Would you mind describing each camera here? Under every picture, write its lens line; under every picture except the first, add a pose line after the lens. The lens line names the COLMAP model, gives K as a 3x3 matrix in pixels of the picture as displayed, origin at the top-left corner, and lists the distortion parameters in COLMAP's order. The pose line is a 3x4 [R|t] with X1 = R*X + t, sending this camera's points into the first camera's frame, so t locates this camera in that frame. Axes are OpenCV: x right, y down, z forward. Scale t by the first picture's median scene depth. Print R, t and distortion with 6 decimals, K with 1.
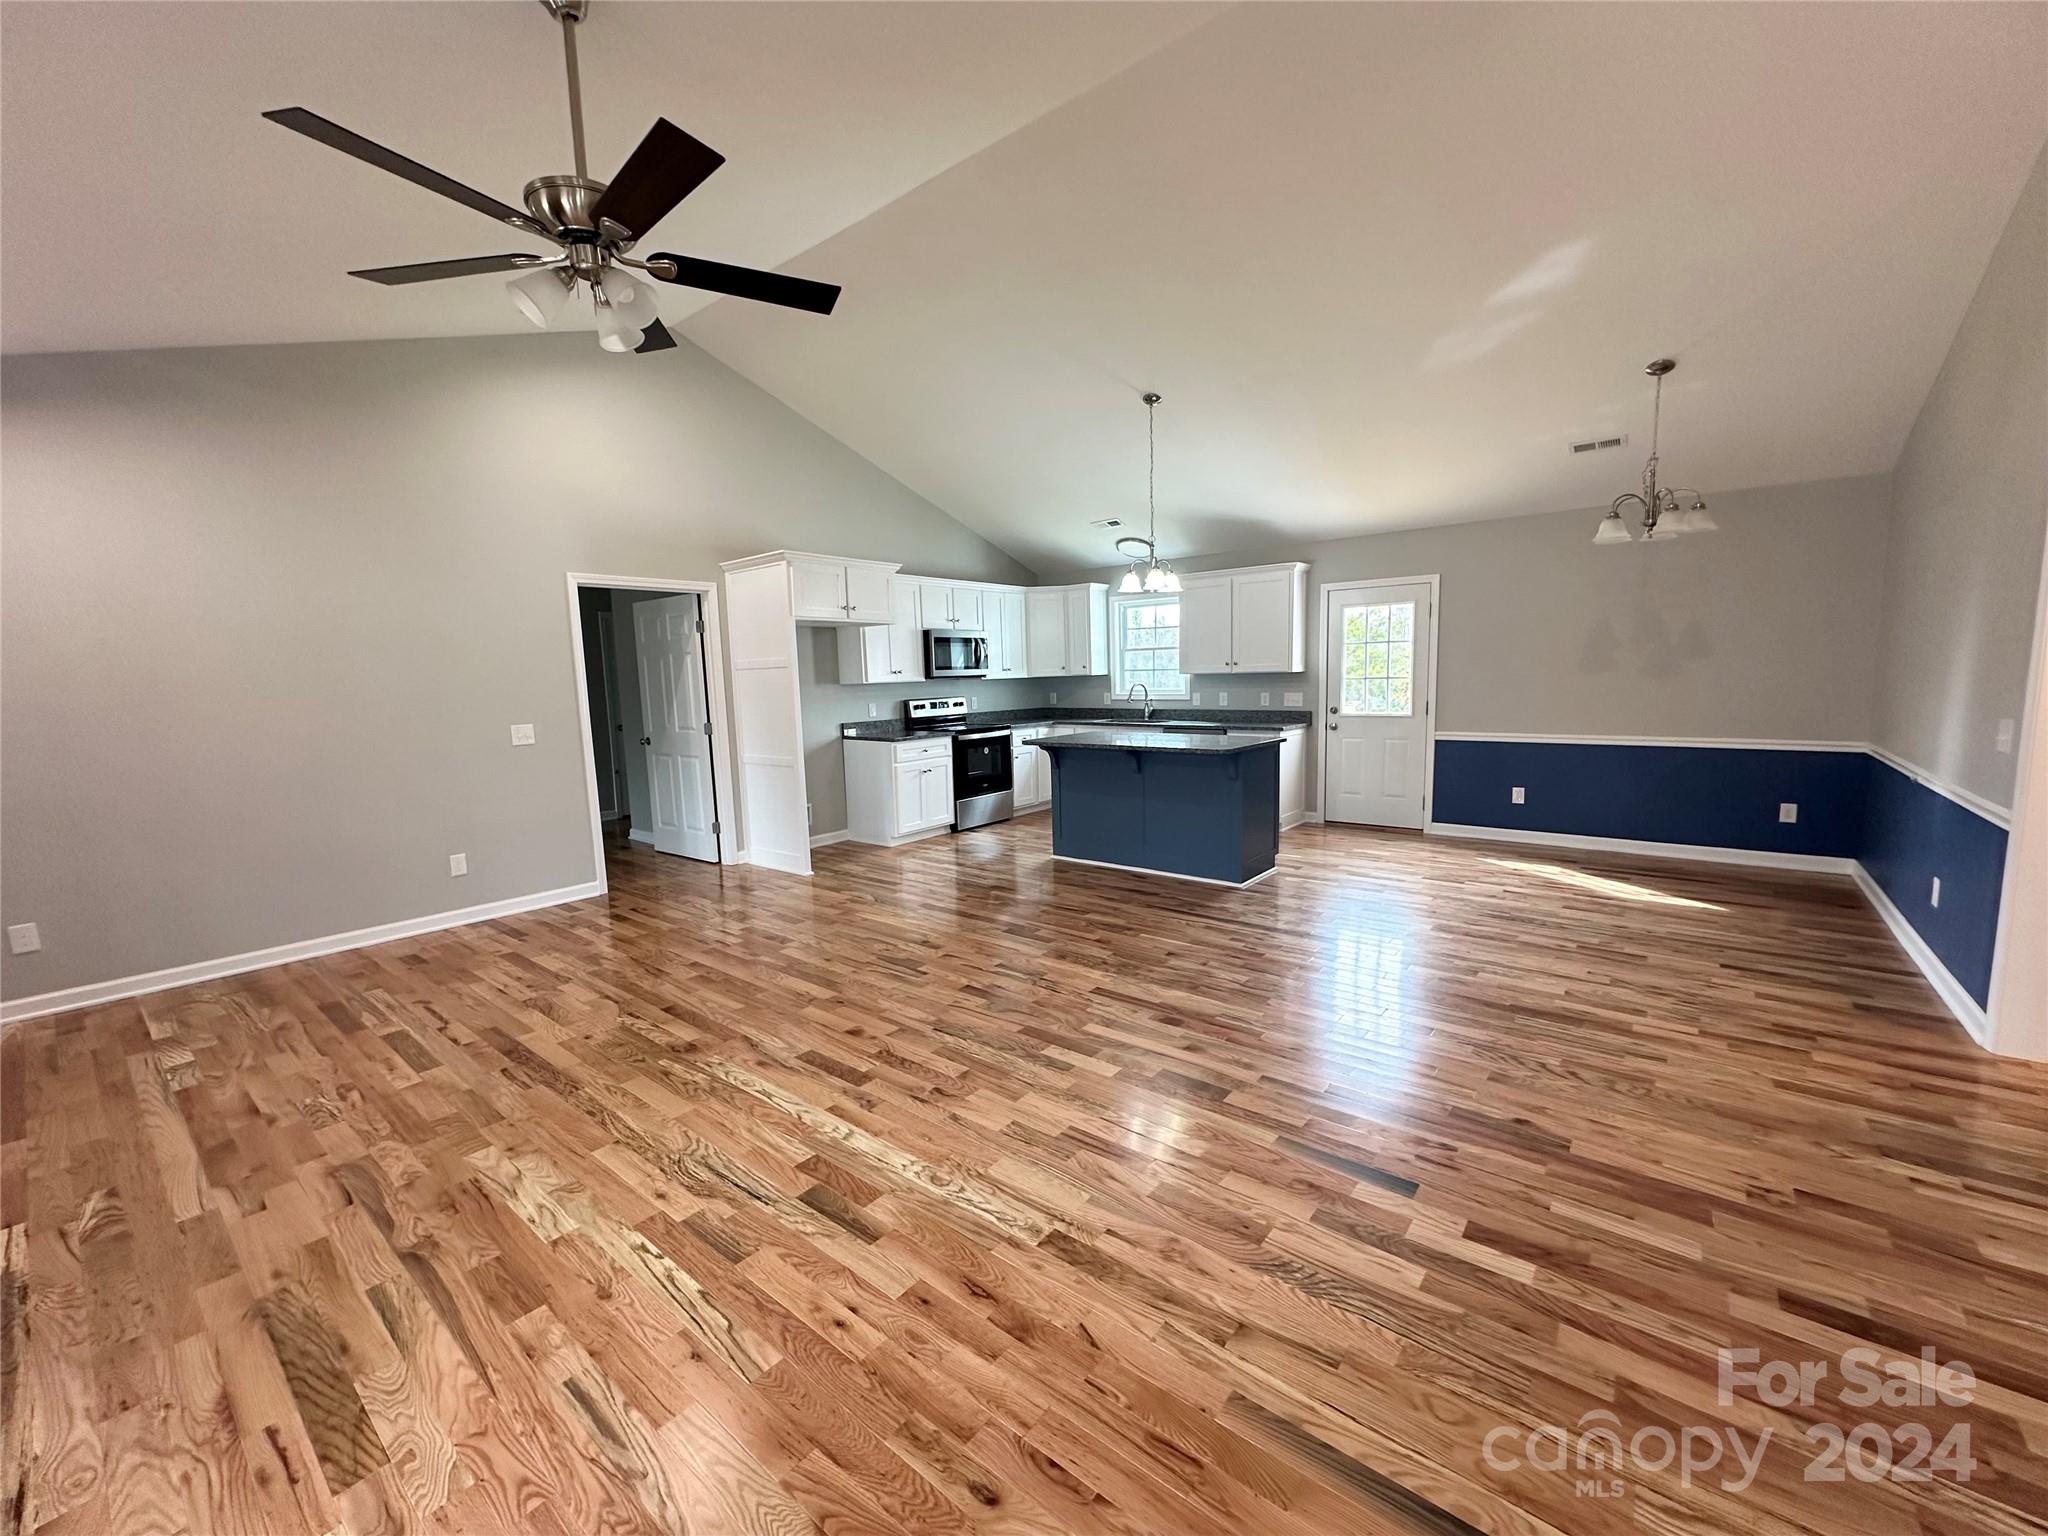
lens RADIAL K [[811.6, 0, 1021.9], [0, 811.6, 770.1], [0, 0, 1]] dist [-0.002454, 0.000019]
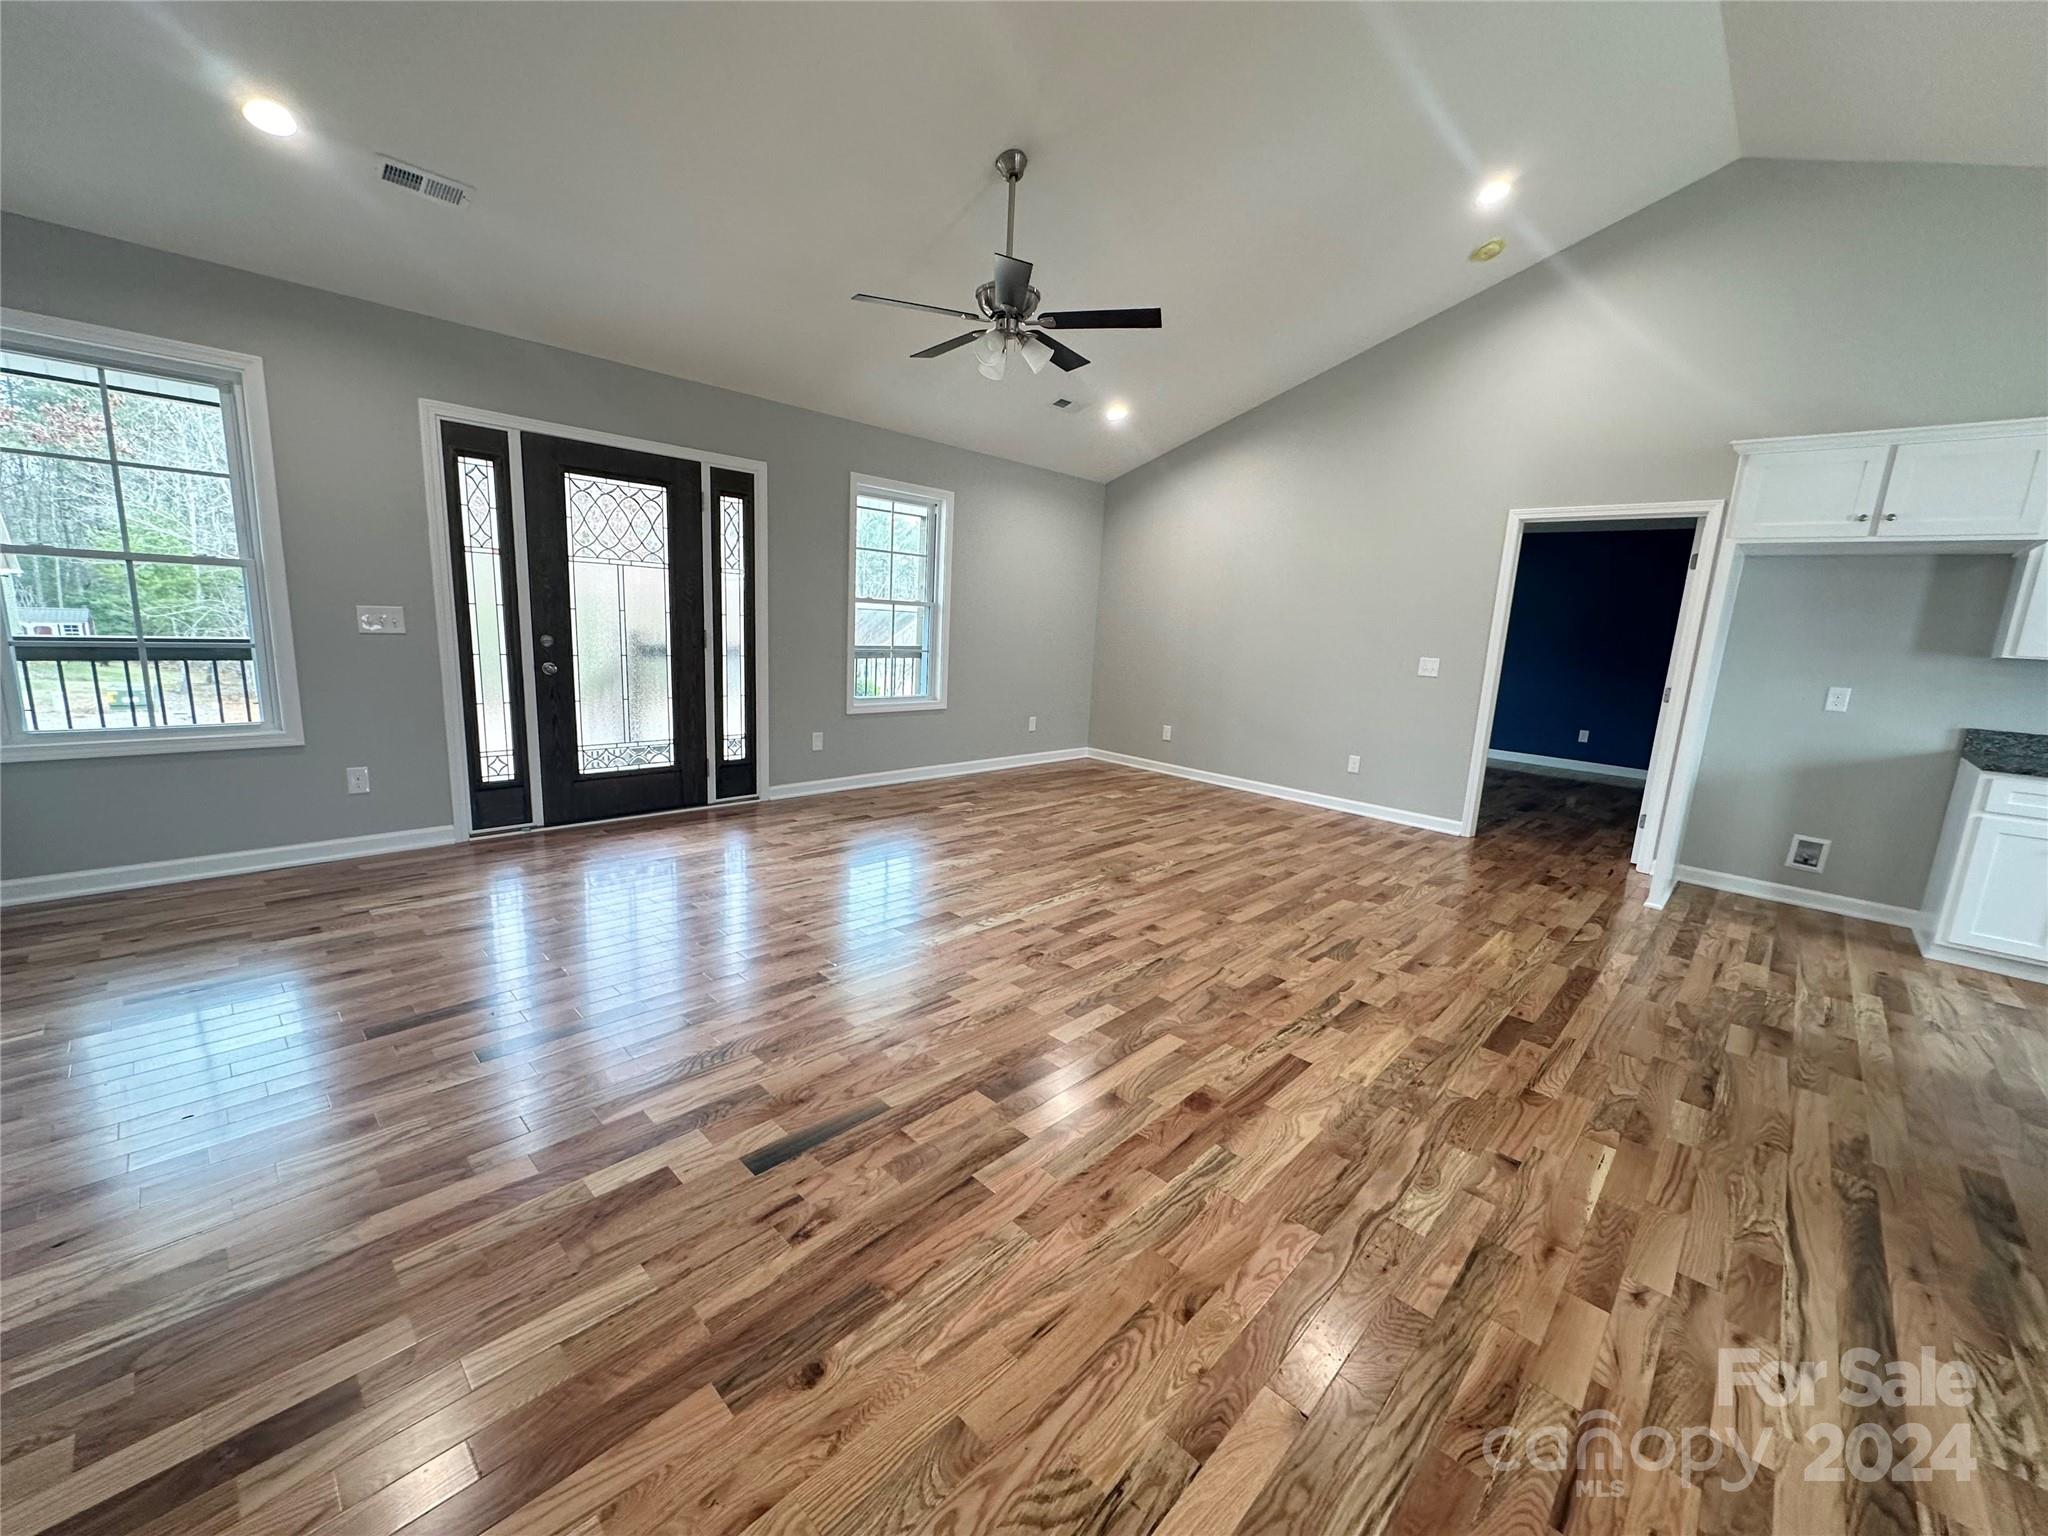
lens RADIAL K [[811.6, 0, 1020.4], [0, 811.6, 768.7], [0, 0, 1]] dist [-0.002454, 0.000019]
pose [[-0.089477, 0.206212, -0.974408, 0.843855], [-0.172382, 0.960361, 0.219069, -0.090405], [0.980958, 0.187572, -0.050383, 0.866391]]
